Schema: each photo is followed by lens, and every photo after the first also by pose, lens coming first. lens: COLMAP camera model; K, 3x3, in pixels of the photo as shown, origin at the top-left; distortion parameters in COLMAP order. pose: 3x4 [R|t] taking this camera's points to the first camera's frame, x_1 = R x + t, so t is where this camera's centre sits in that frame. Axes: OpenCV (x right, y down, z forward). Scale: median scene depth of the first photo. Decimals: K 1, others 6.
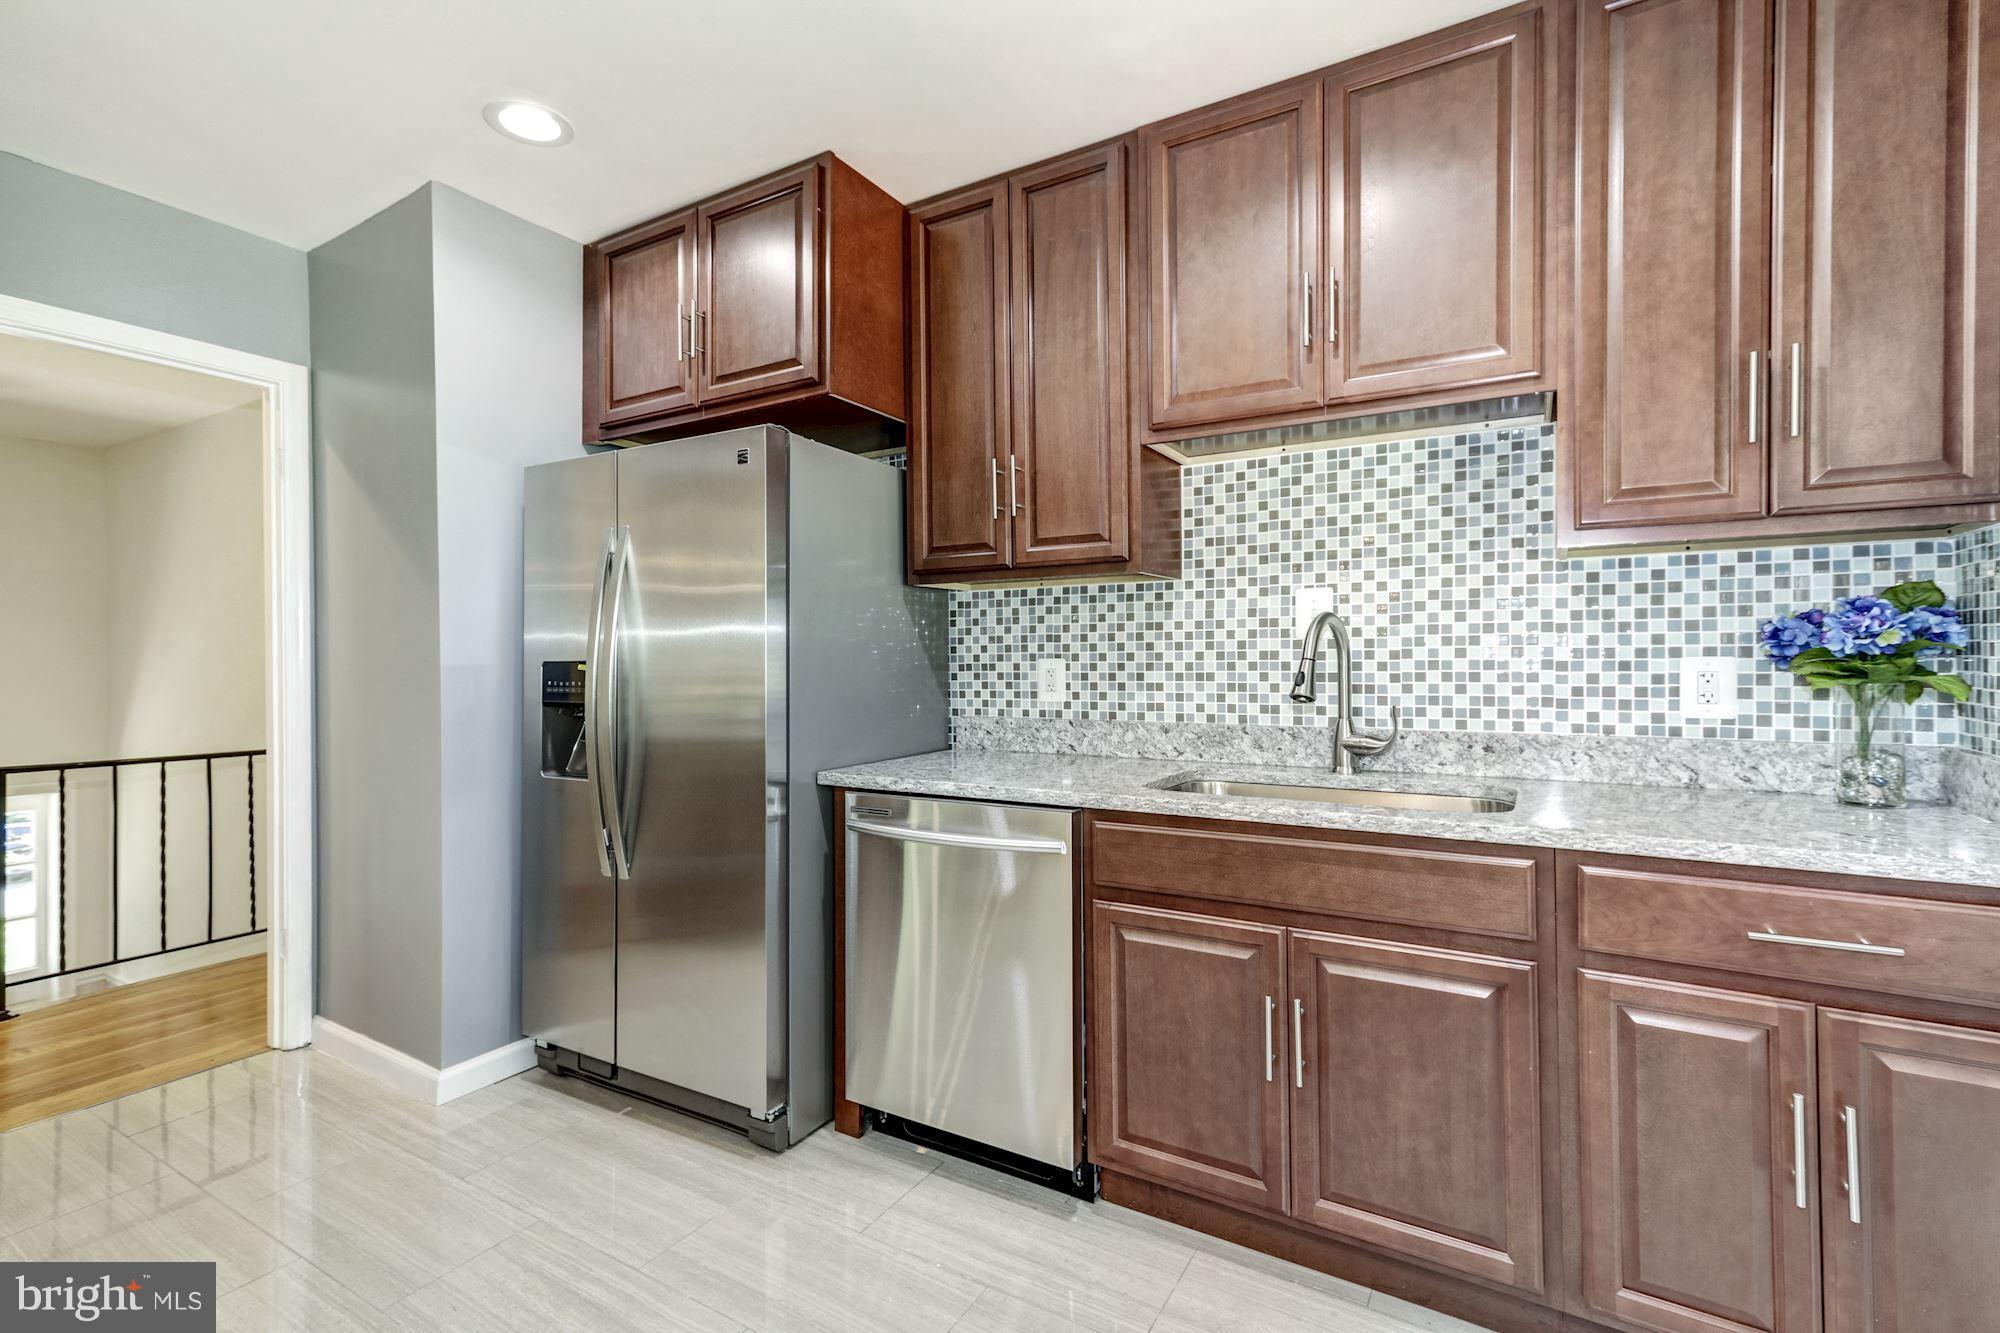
lens RADIAL K [[868.0, 0, 1000.8], [0, 868.0, 661.8], [0, 0, 1]] dist [0.004166, 0.003599]
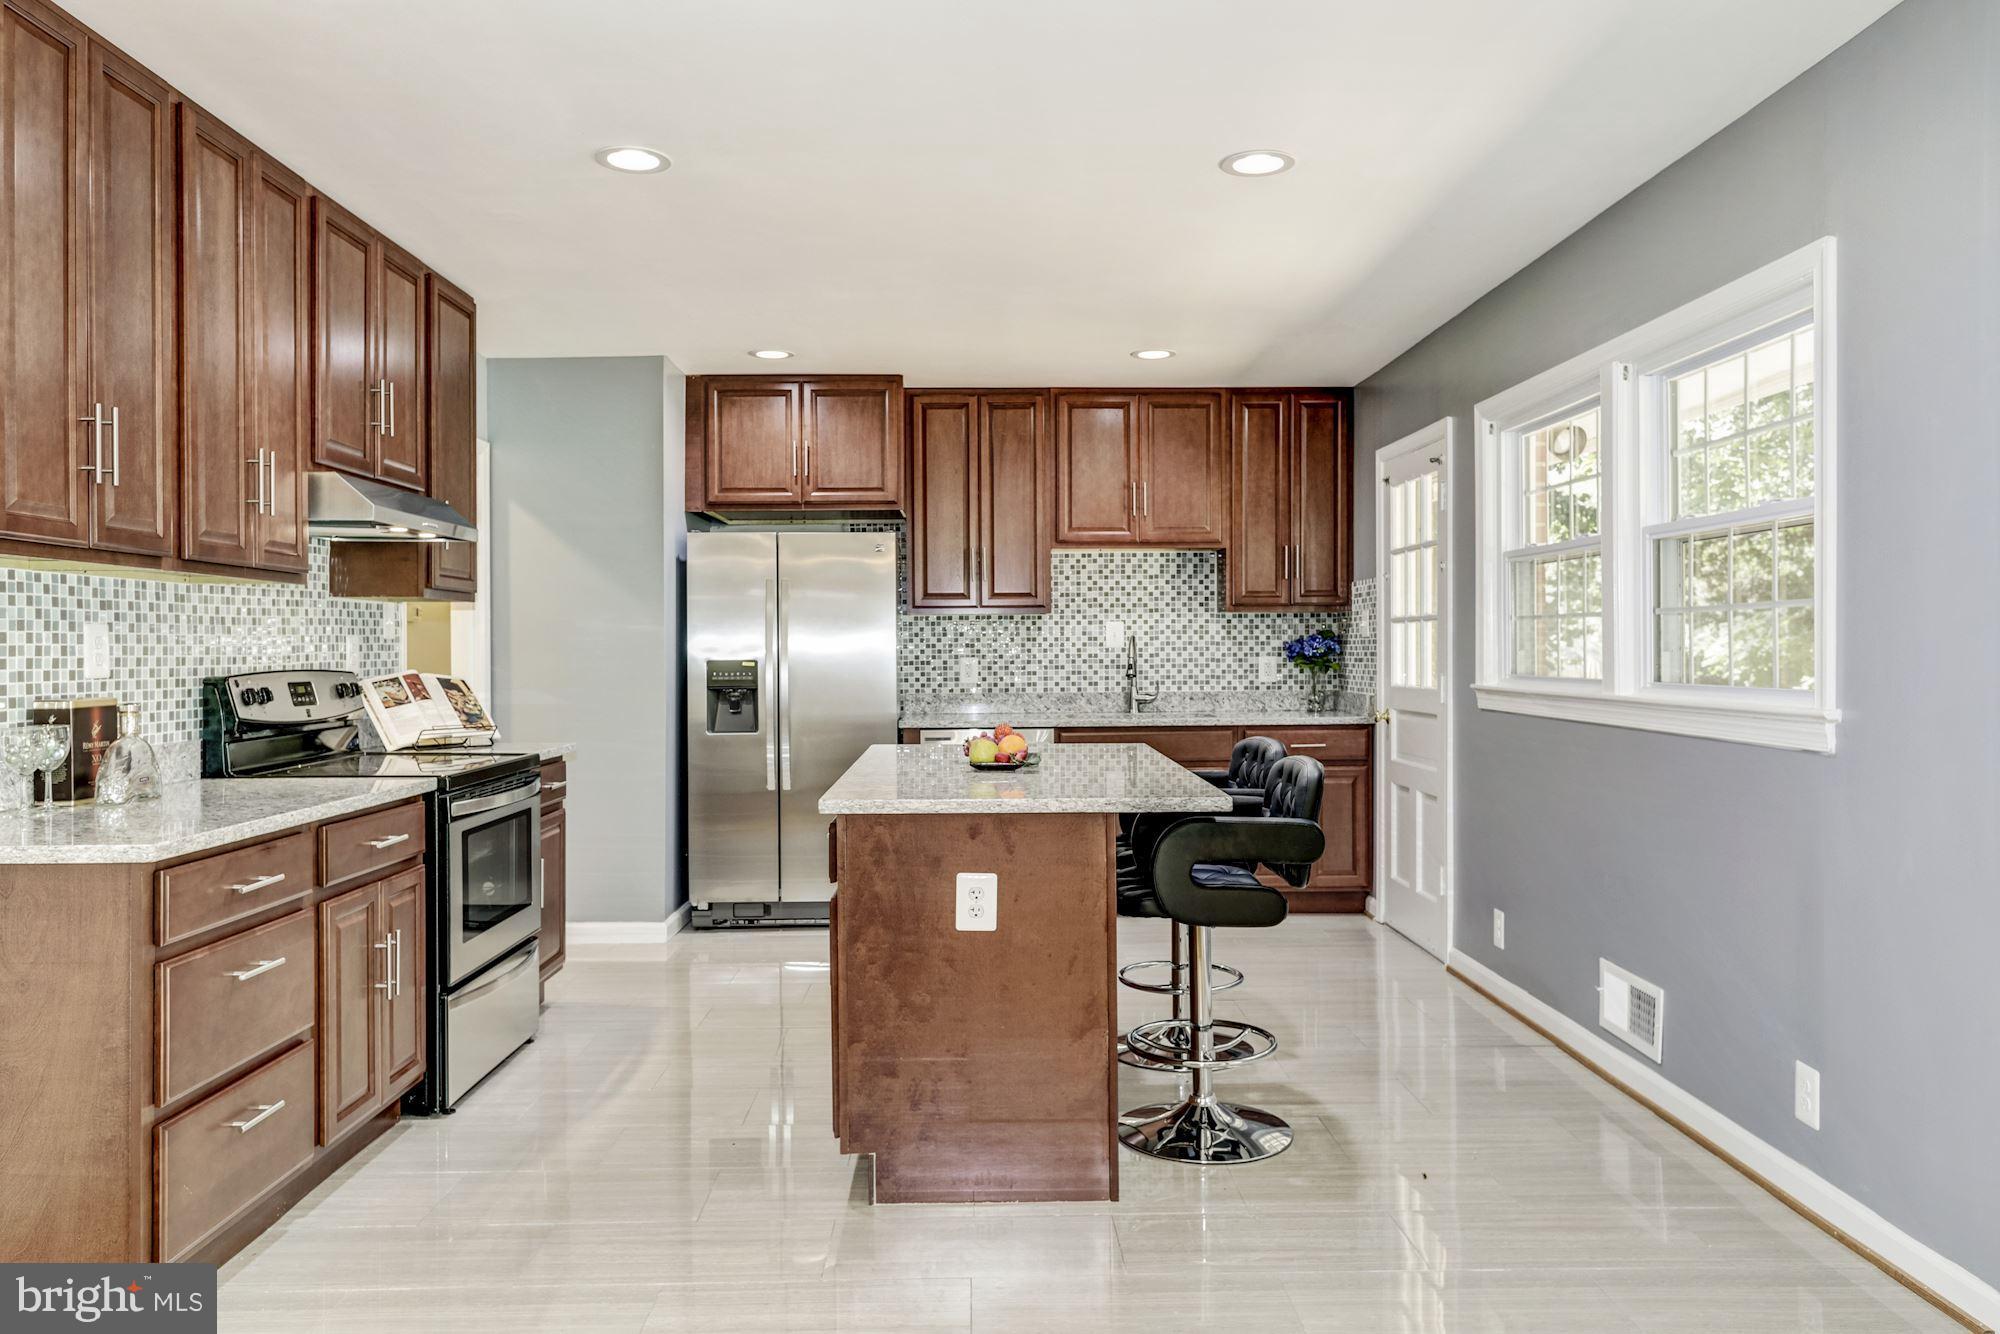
lens RADIAL K [[1340.1, 0, 1016.5], [0, 1340.1, 659.3], [0, 0, 1]] dist [0.016027, -0.000608]
pose [[0.828922, -0.002831, 0.559357, -1.662805], [0.003222, 0.999995, 0.000287, -0.000766], [-0.559355, 0.001564, 0.828927, -1.524949]]
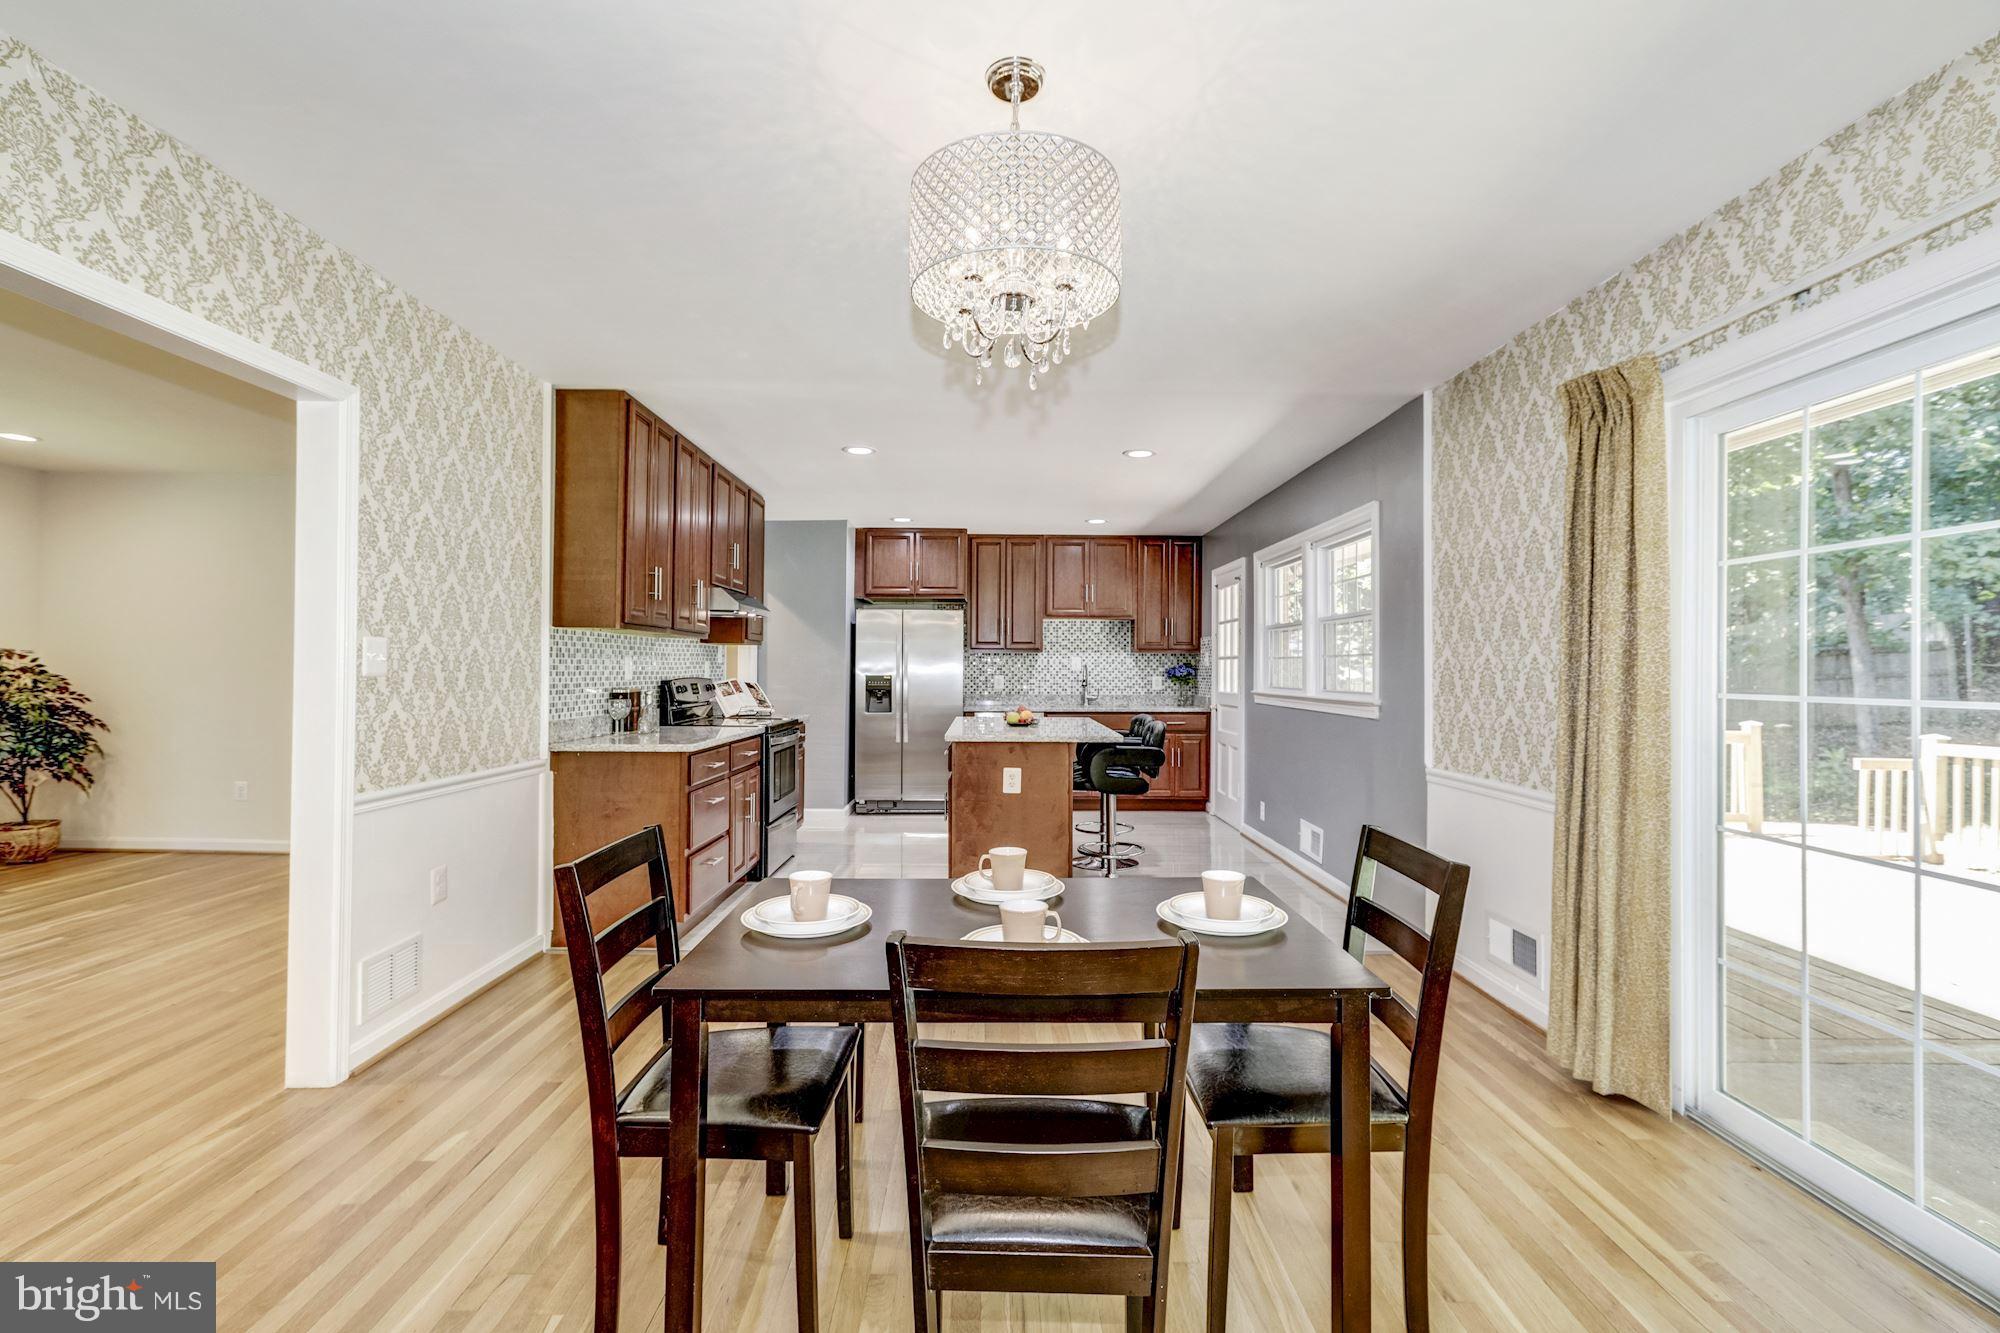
lens RADIAL K [[868.0, 0, 1025.9], [0, 868.0, 665.6], [0, 0, 1]] dist [0.004166, 0.003599]
pose [[0.822815, 0.013450, 0.568150, -2.103855], [-0.006832, 0.999882, -0.013776, 0.004627], [-0.568268, 0.007454, 0.822810, -2.115586]]
